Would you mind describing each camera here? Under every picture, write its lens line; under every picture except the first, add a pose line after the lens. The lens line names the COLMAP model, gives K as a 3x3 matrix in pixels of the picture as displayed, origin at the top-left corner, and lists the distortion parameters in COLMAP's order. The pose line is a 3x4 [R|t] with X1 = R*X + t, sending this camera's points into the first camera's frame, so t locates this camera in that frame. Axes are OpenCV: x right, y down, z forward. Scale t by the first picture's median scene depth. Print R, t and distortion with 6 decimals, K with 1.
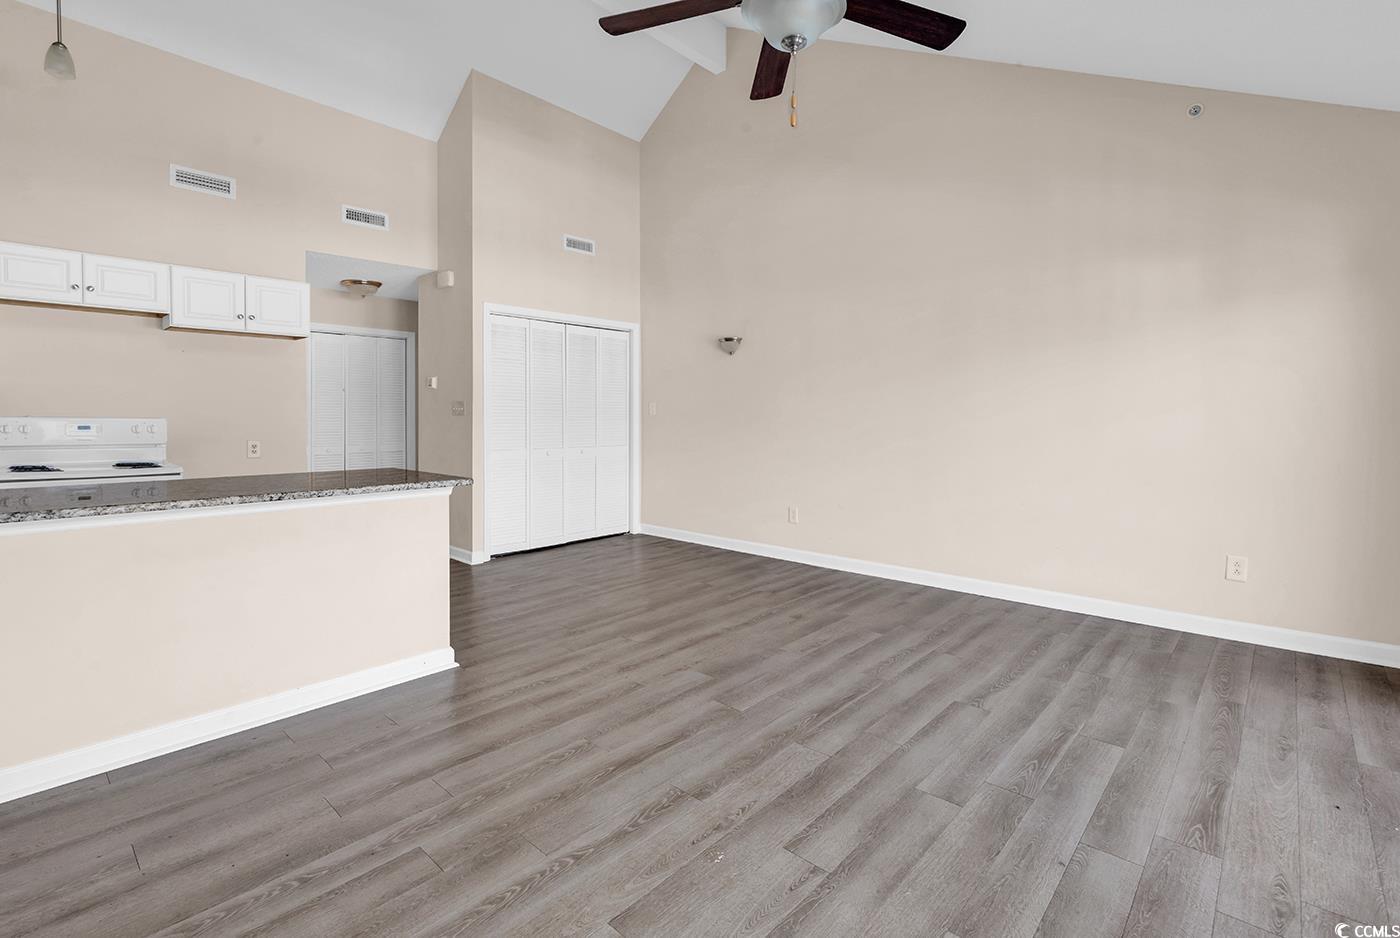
lens RADIAL K [[665.1, 0, 741.7], [0, 665.1, 415.3], [0, 0, 1]] dist [0.010037, -0.001085]
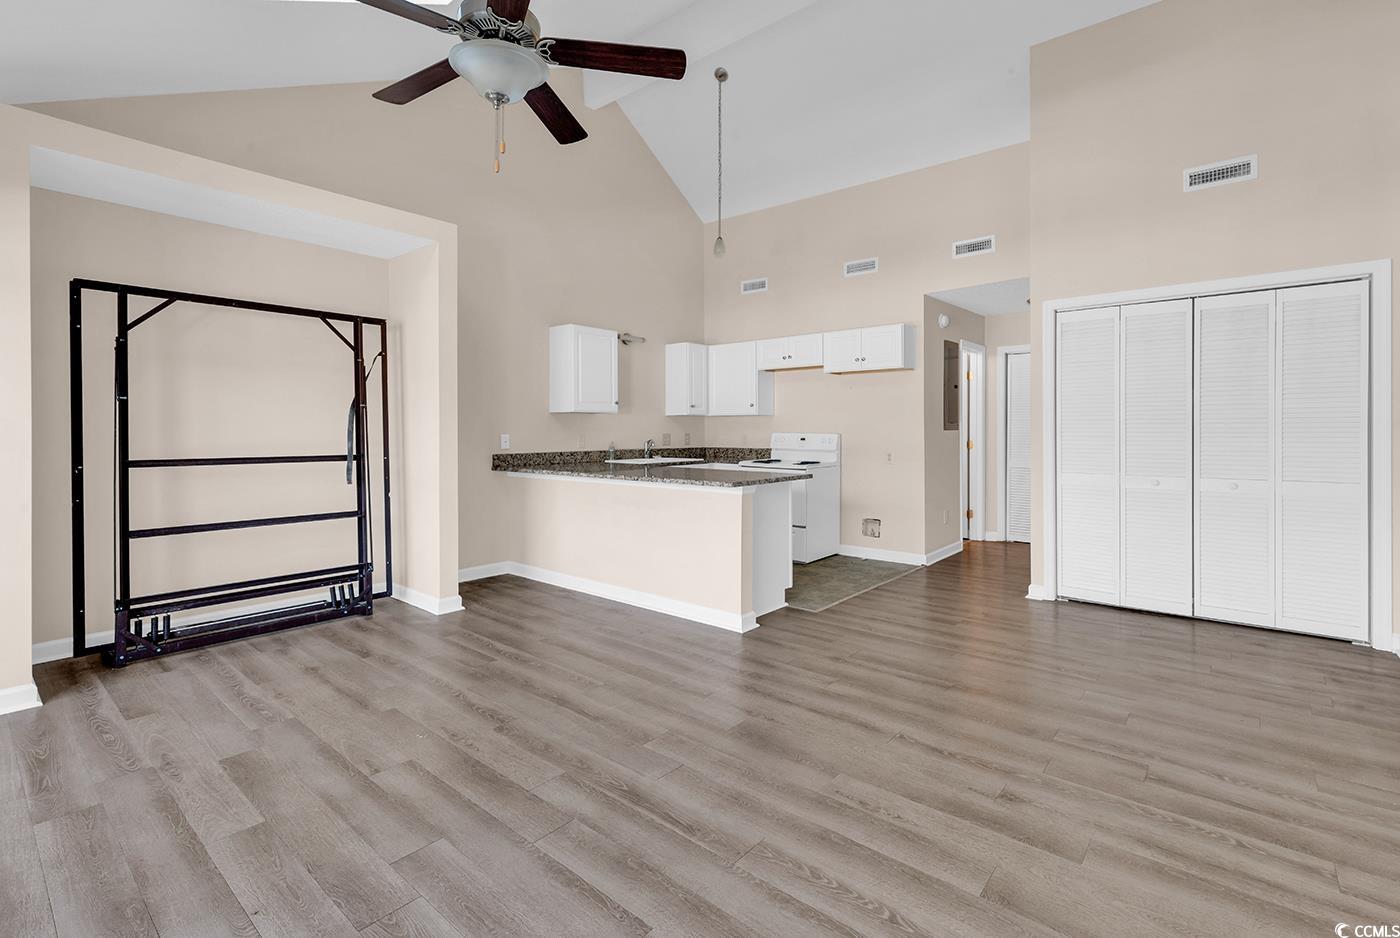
lens RADIAL K [[632.9, 0, 684.5], [0, 632.9, 433.7], [0, 0, 1]] dist [0.007013, -0.000734]
pose [[-0.022137, 0.004484, -0.999745, 0.994885], [0.004497, 0.999980, 0.004386, -0.006255], [0.999745, -0.004399, -0.022156, 1.190971]]
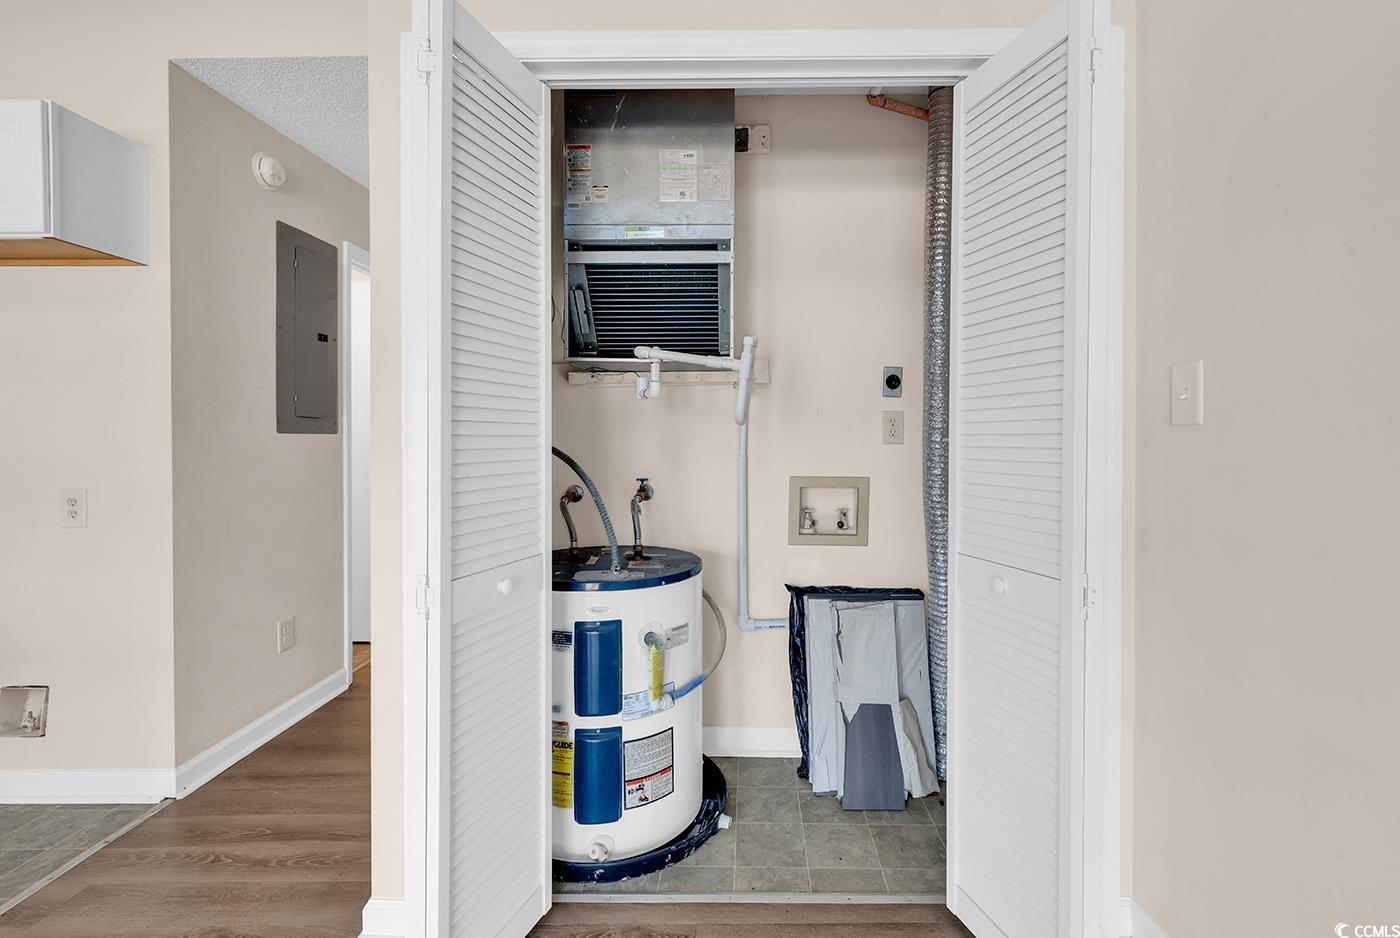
lens RADIAL K [[632.9, 0, 734.5], [0, 632.9, 445.3], [0, 0, 1]] dist [0.007013, -0.000734]
pose [[0.641231, 0.009401, -0.767290, -0.182831], [-0.001763, 0.999940, 0.010778, 0.001362], [0.767346, -0.005559, 0.641209, 2.038499]]
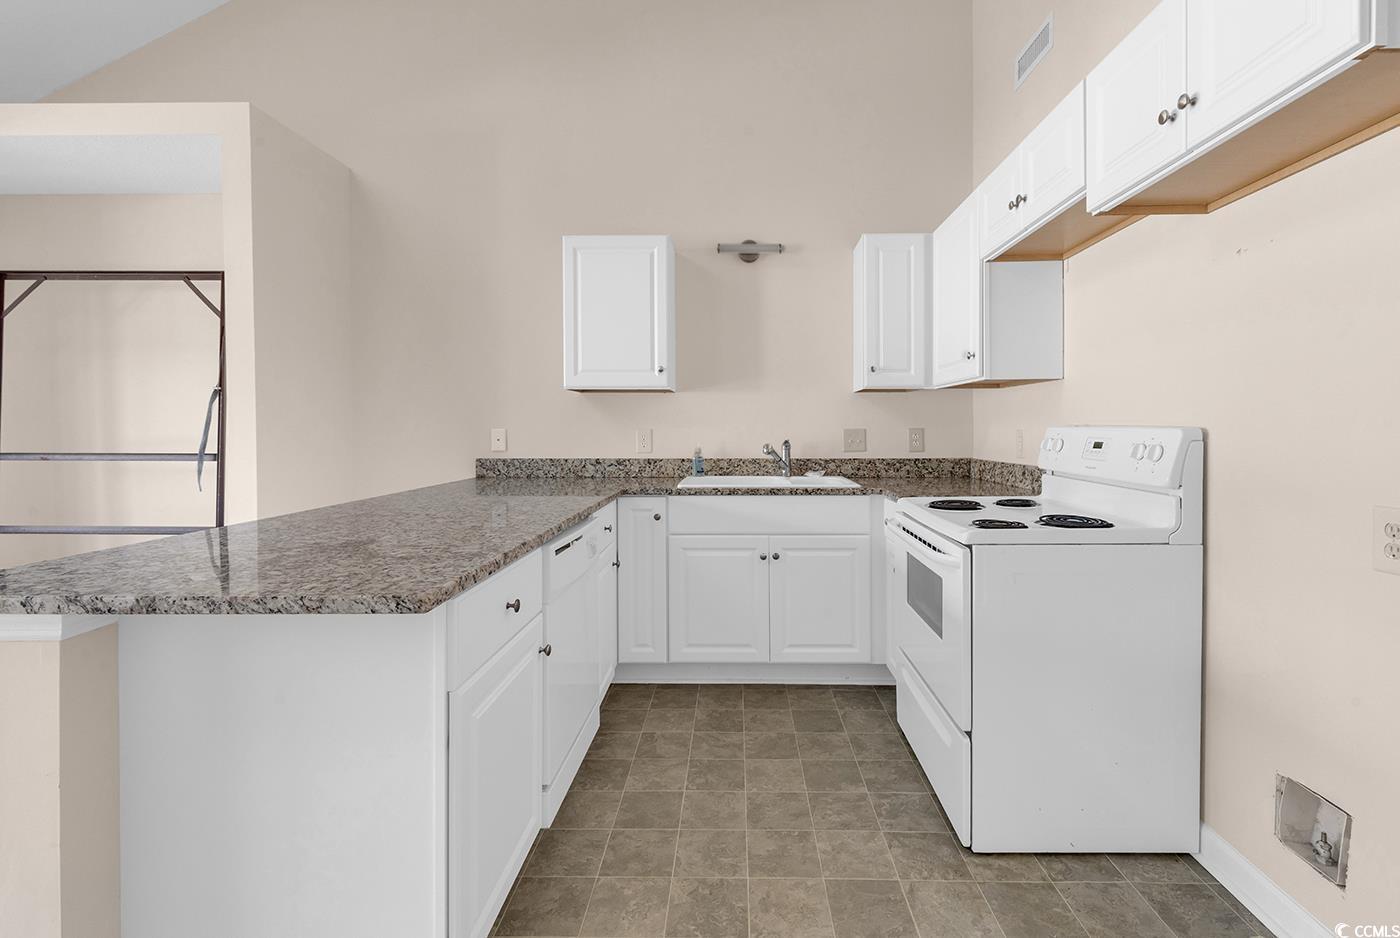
lens RADIAL K [[632.9, 0, 741.5], [0, 632.9, 435.5], [0, 0, 1]] dist [0.007013, -0.000734]
pose [[-0.770100, 0.006369, -0.637891, -0.692773], [0.001779, 0.999968, 0.007837, 0.008827], [0.637921, 0.004900, -0.770086, 1.963094]]
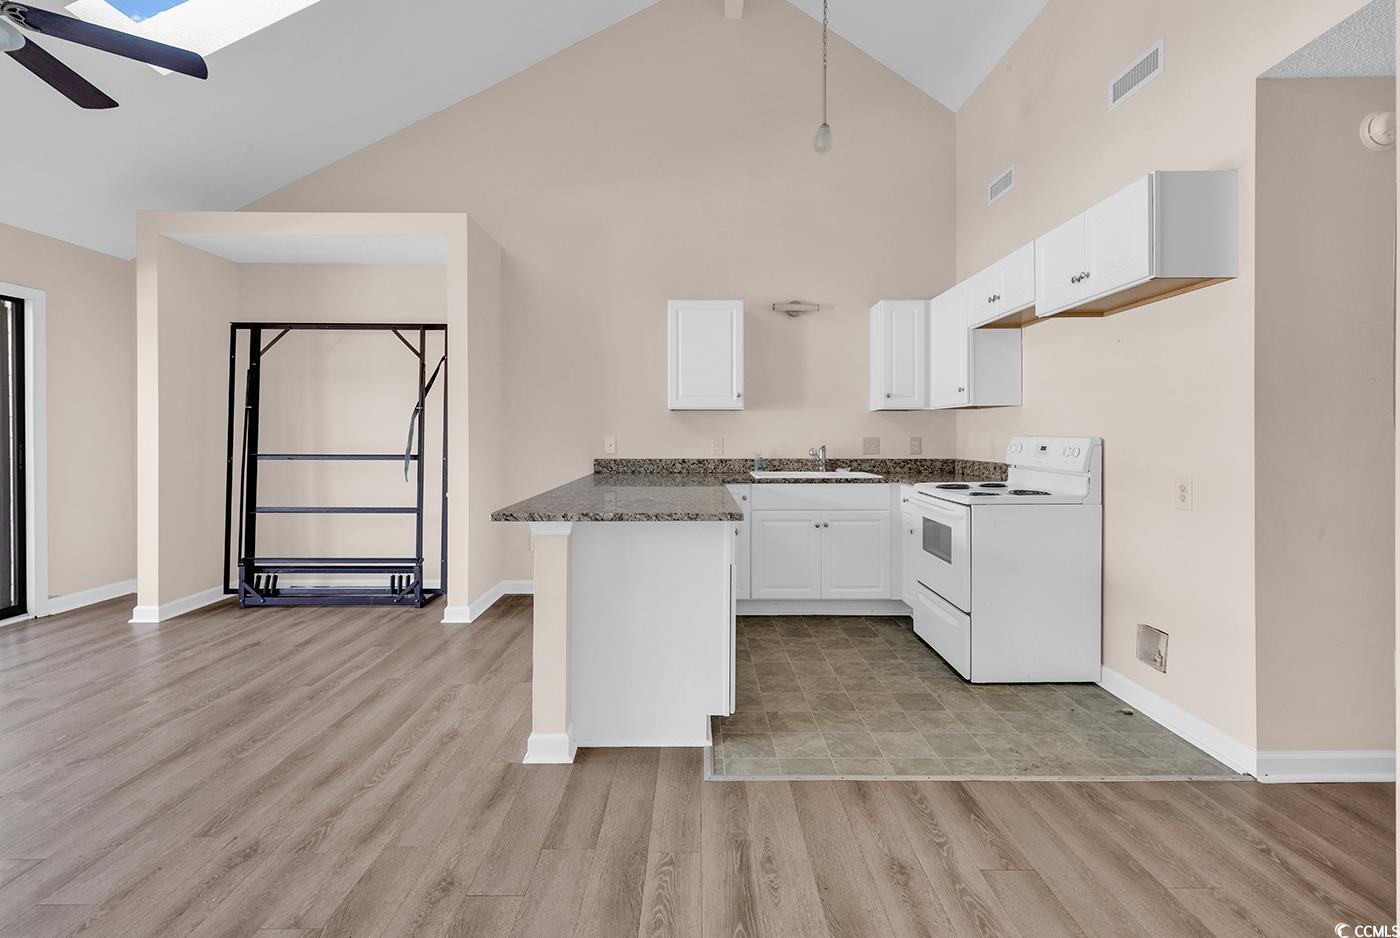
lens RADIAL K [[632.9, 0, 707.9], [0, 632.9, 438.2], [0, 0, 1]] dist [0.007013, -0.000734]
pose [[-0.760148, 0.000853, -0.649750, -0.148863], [0.000502, 1.000000, 0.000725, 0.005940], [0.649750, 0.000224, -0.760148, 2.188475]]
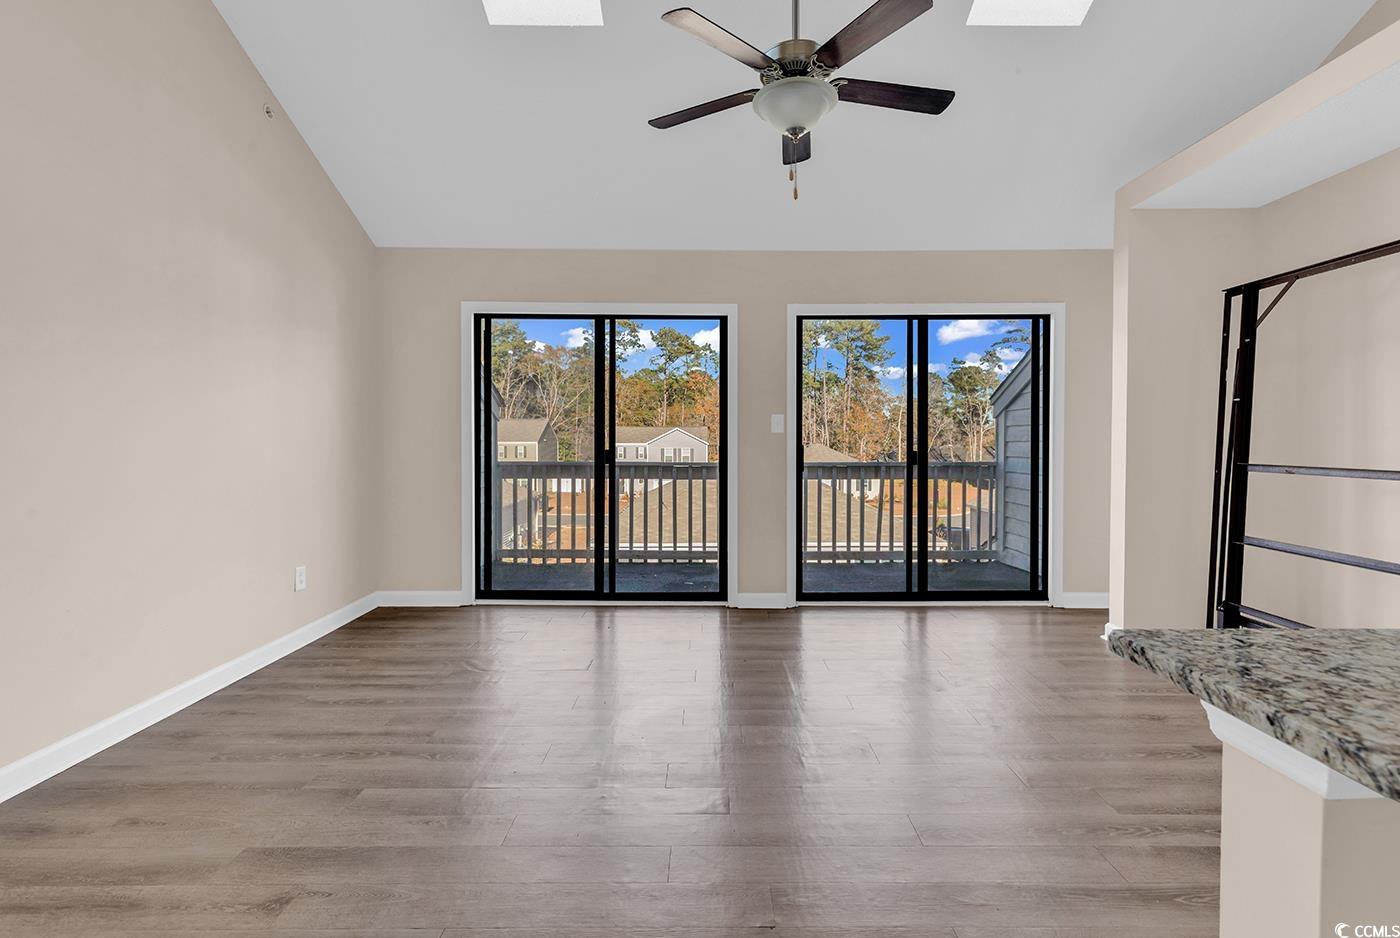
lens RADIAL K [[632.9, 0, 702.4], [0, 632.9, 451.2], [0, 0, 1]] dist [0.007013, -0.000734]
pose [[-0.637271, -0.016769, 0.770457, -0.646822], [-0.005200, 0.999834, 0.017460, 0.008785], [-0.770622, 0.007120, -0.637252, 1.684352]]
